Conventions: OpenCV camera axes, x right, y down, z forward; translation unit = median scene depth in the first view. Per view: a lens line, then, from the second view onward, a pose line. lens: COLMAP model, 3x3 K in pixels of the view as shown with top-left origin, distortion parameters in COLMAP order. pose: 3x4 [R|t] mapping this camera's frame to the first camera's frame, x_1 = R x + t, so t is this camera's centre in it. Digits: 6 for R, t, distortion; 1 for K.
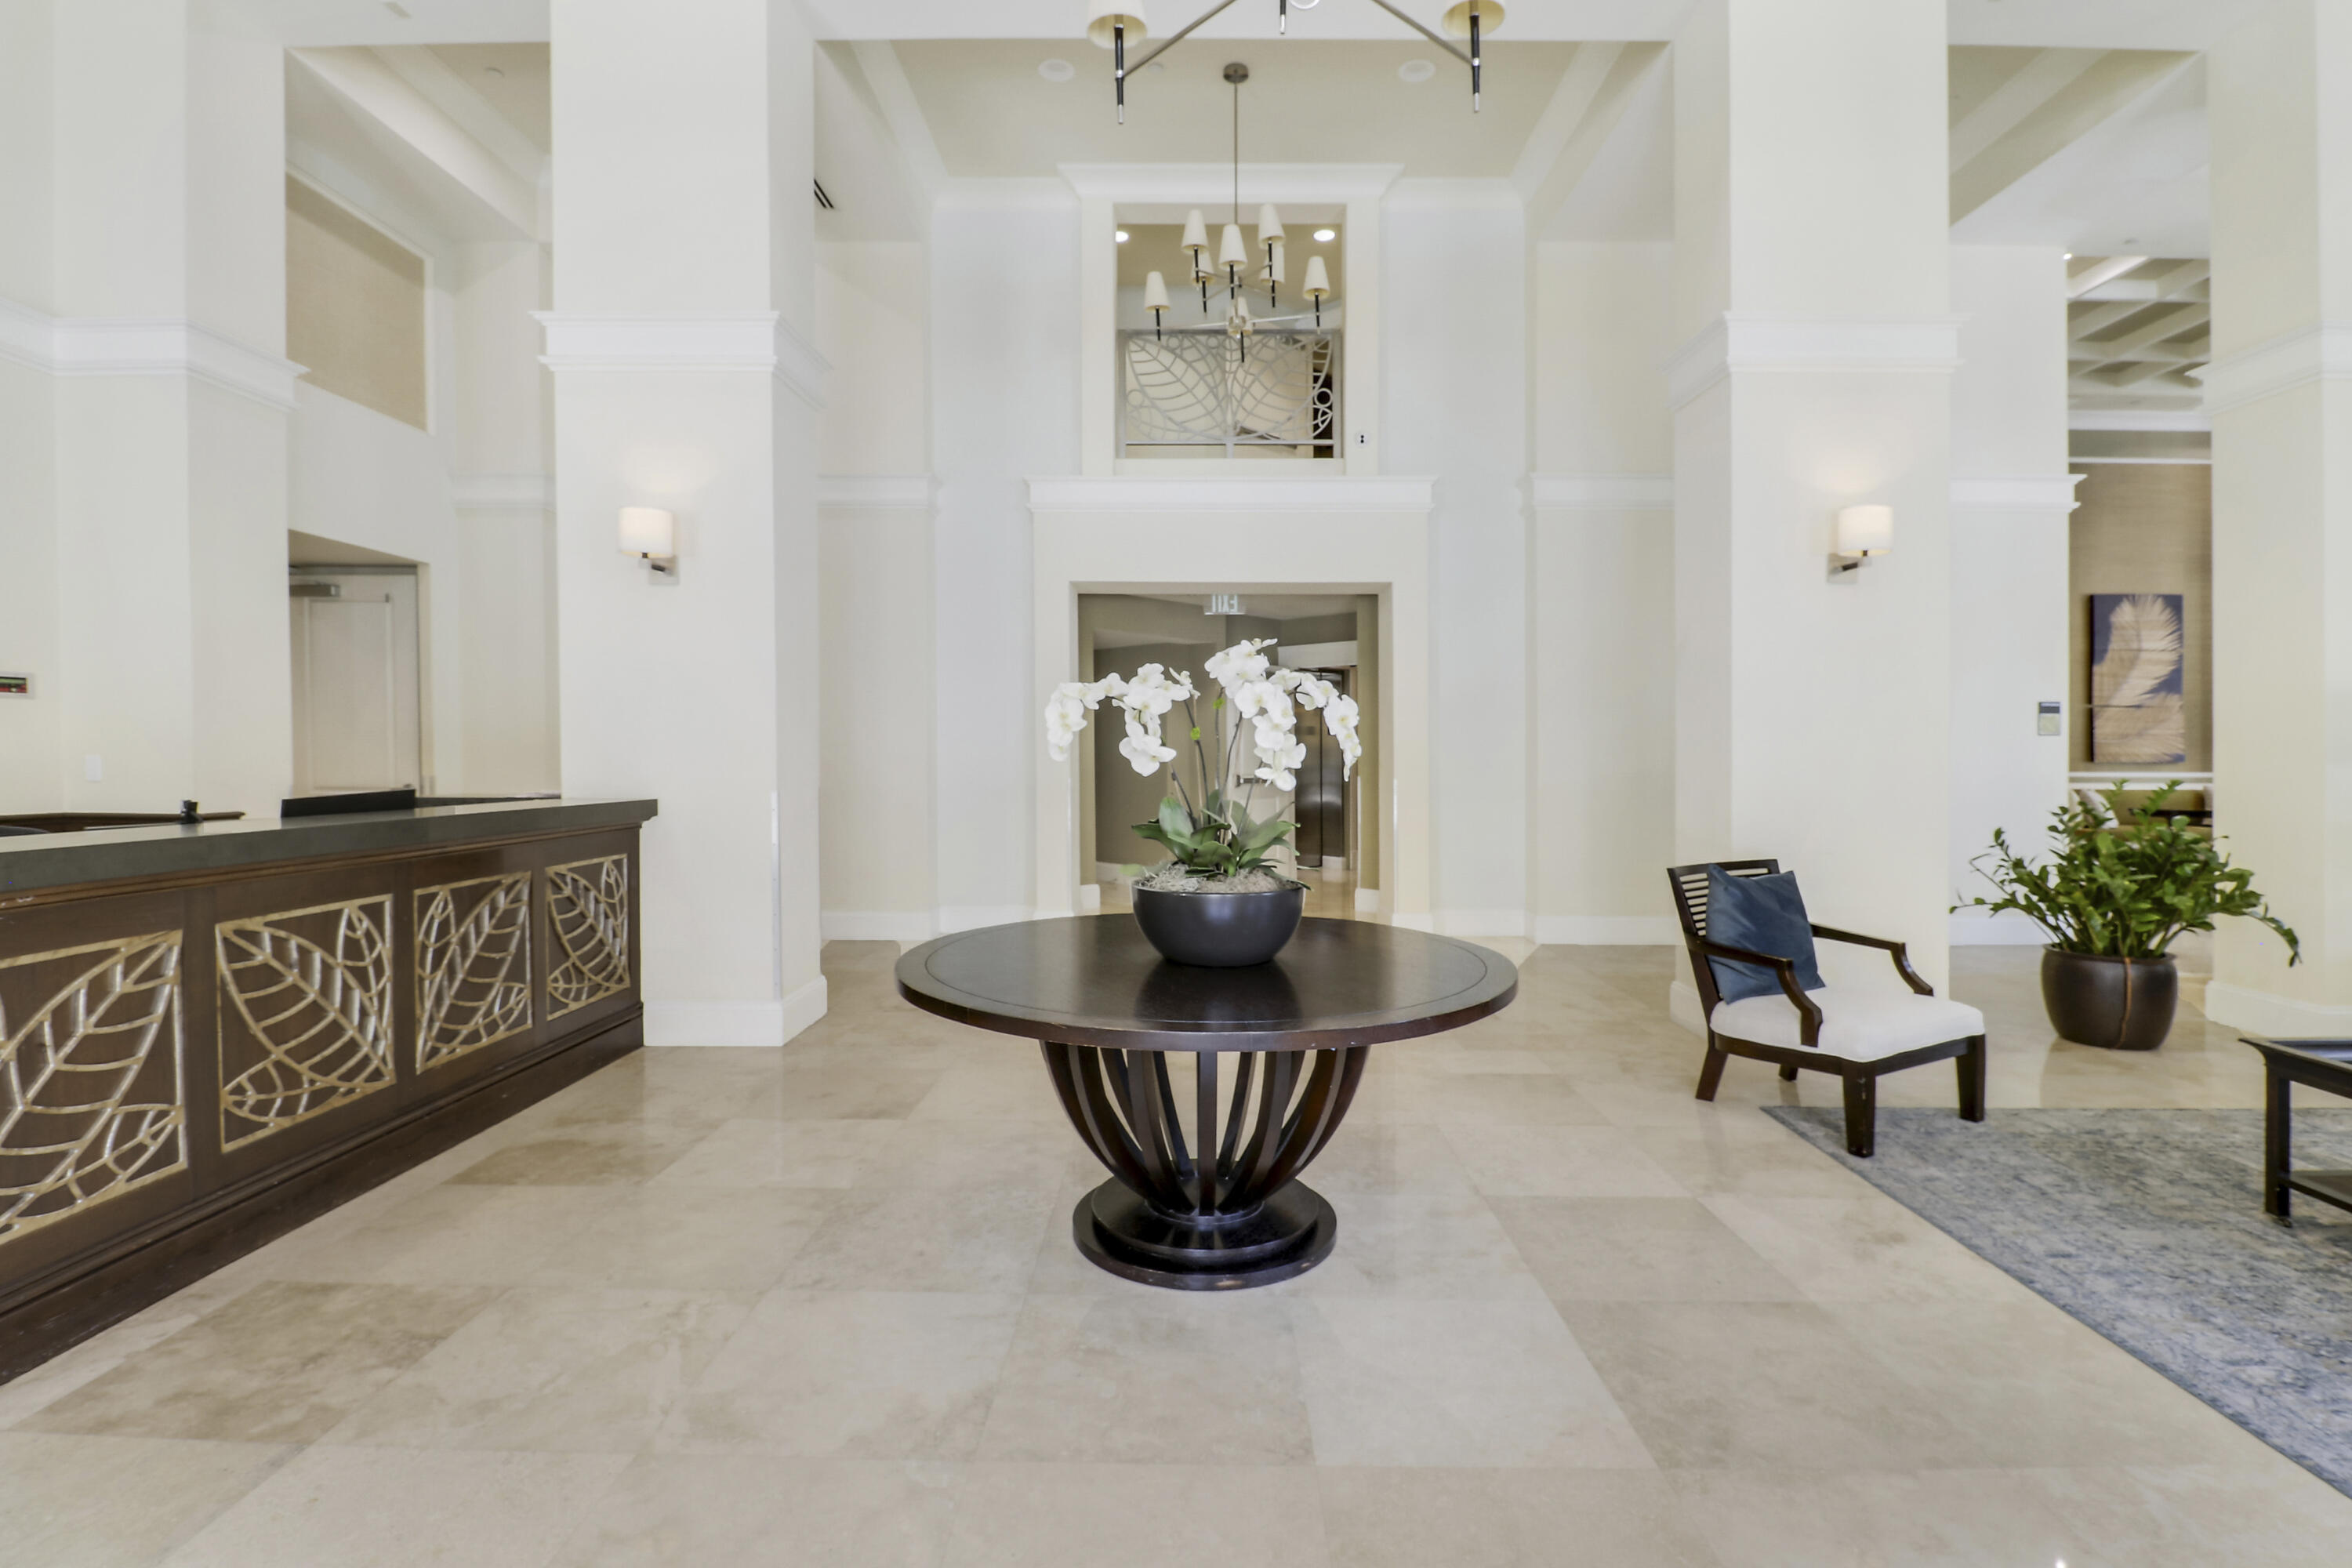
lens RADIAL K [[1104.2, 0, 1176.8], [0, 1104.2, 771.5], [0, 0, 1]] dist [-0.019067, -0.001796]
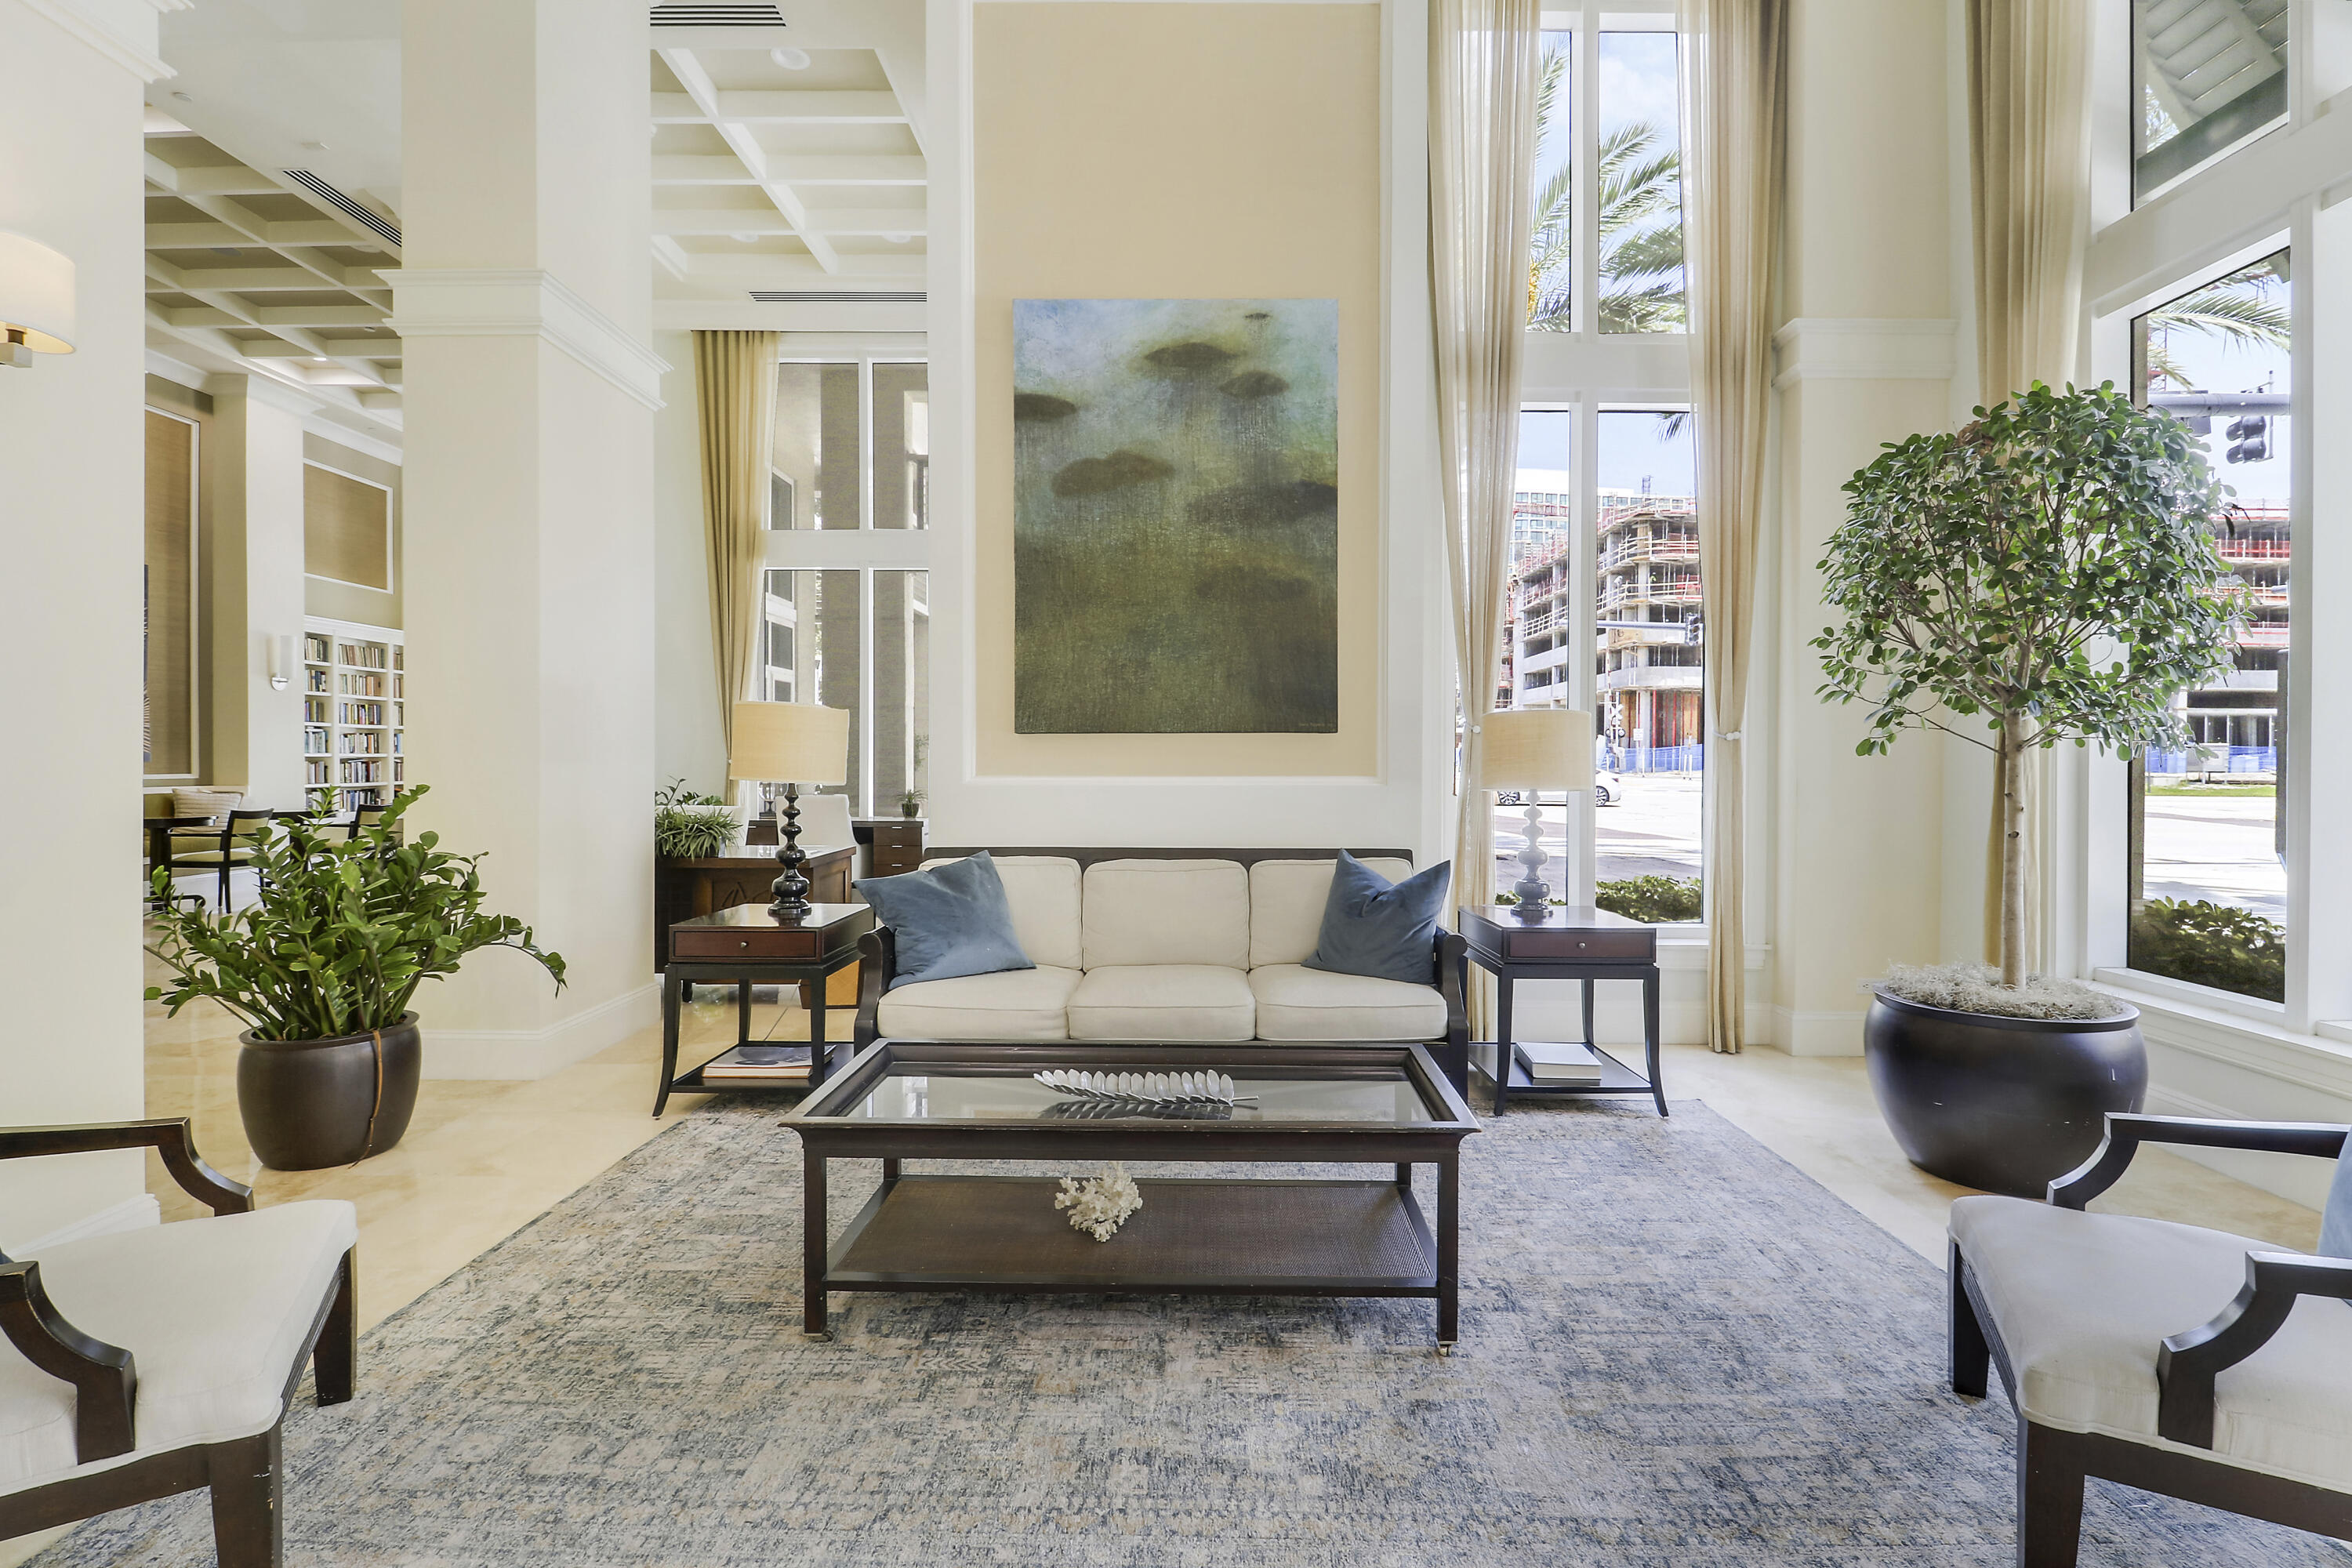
lens RADIAL K [[1104.2, 0, 1179.5], [0, 1104.2, 763.8], [0, 0, 1]] dist [-0.019067, -0.001796]
pose [[-0.021411, -0.008262, 0.999737, 0.166639], [0.014060, 0.999864, 0.008564, -0.007769], [-0.999672, 0.014239, -0.021292, 0.587384]]
